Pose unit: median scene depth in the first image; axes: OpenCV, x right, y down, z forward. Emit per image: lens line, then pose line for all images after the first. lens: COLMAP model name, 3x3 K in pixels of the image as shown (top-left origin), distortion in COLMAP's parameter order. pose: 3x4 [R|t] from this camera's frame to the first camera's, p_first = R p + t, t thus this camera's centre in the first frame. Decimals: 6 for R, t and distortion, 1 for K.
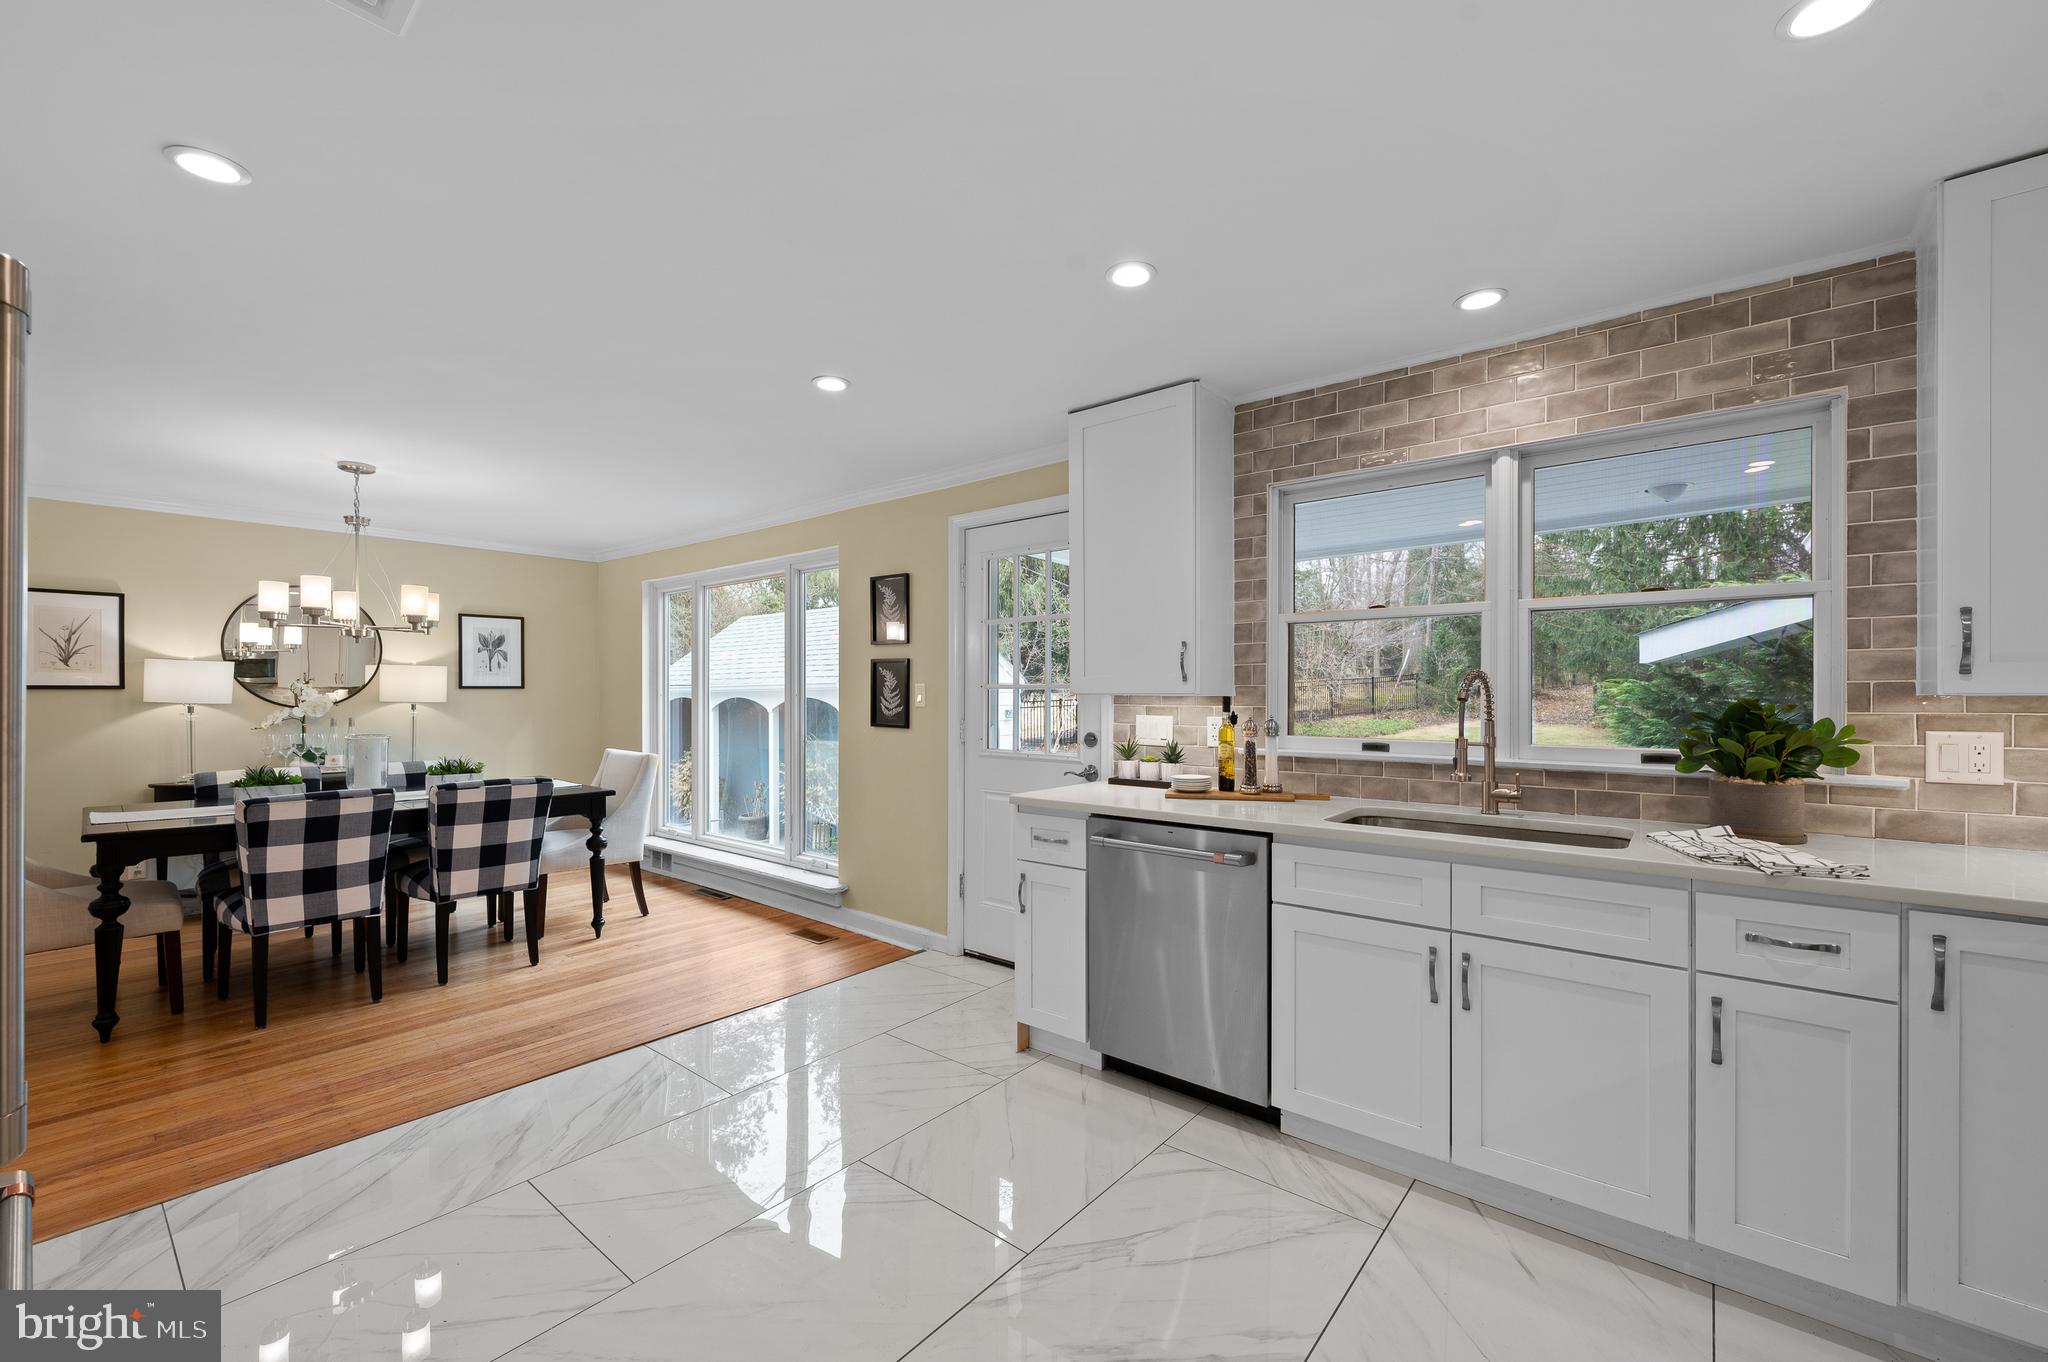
lens RADIAL K [[833.4, 0, 1017.9], [0, 833.4, 693.6], [0, 0, 1]] dist [0.000759, -0.000101]
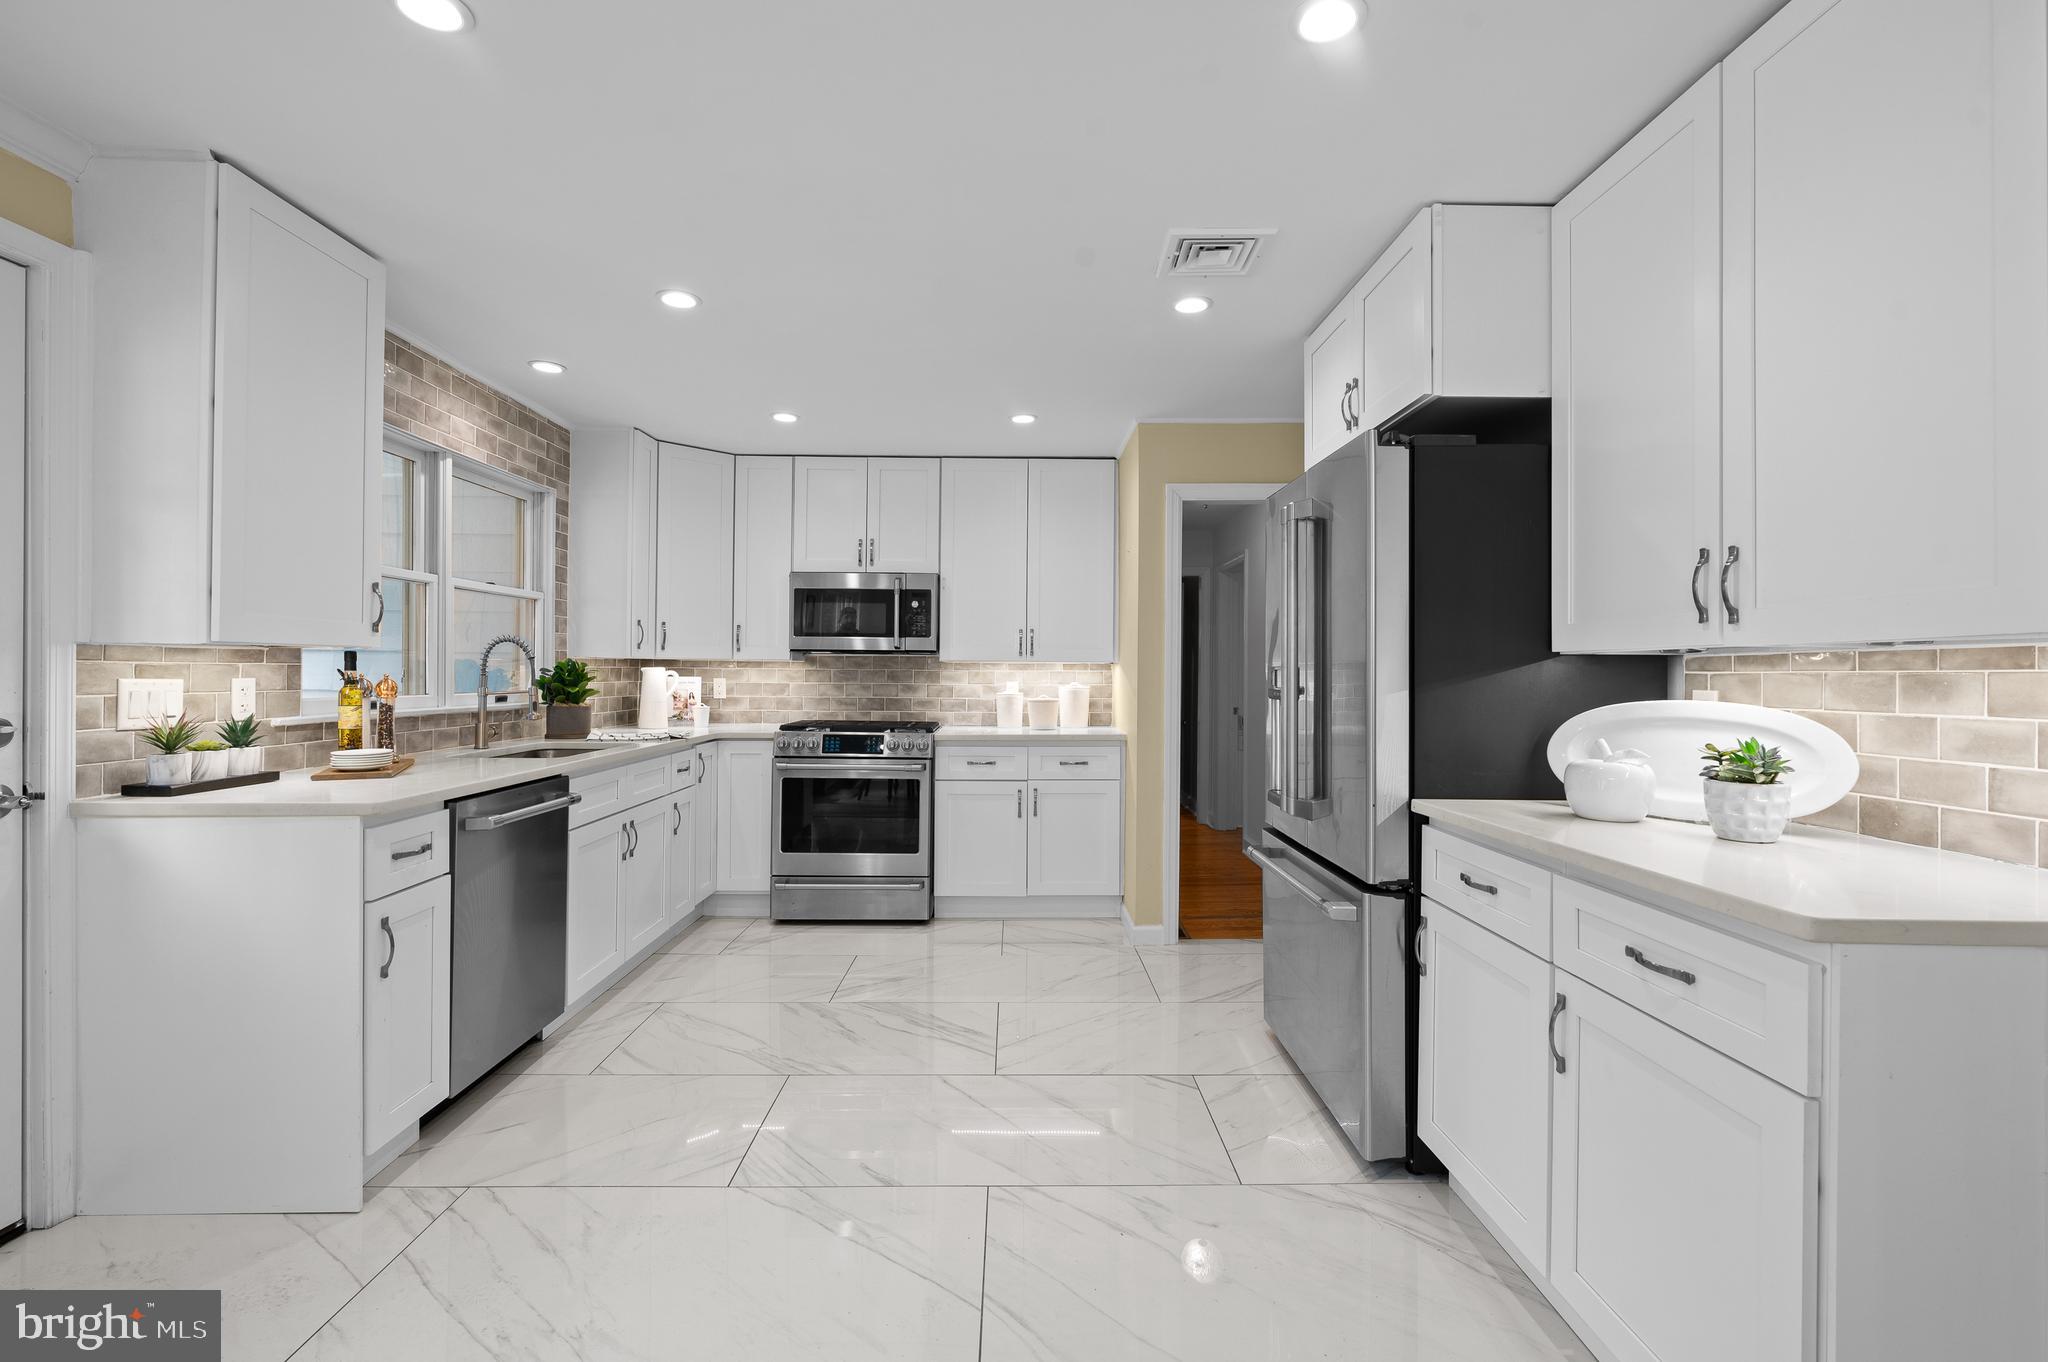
lens RADIAL K [[936.5, 0, 1022.0], [0, 936.5, 672.0], [0, 0, 1]] dist [-0.000211, 0.000002]
pose [[-0.653688, -0.003599, 0.756756, -0.978181], [-0.006282, 0.999980, -0.000671, 0.022698], [-0.756738, -0.005193, -0.653697, 1.232754]]
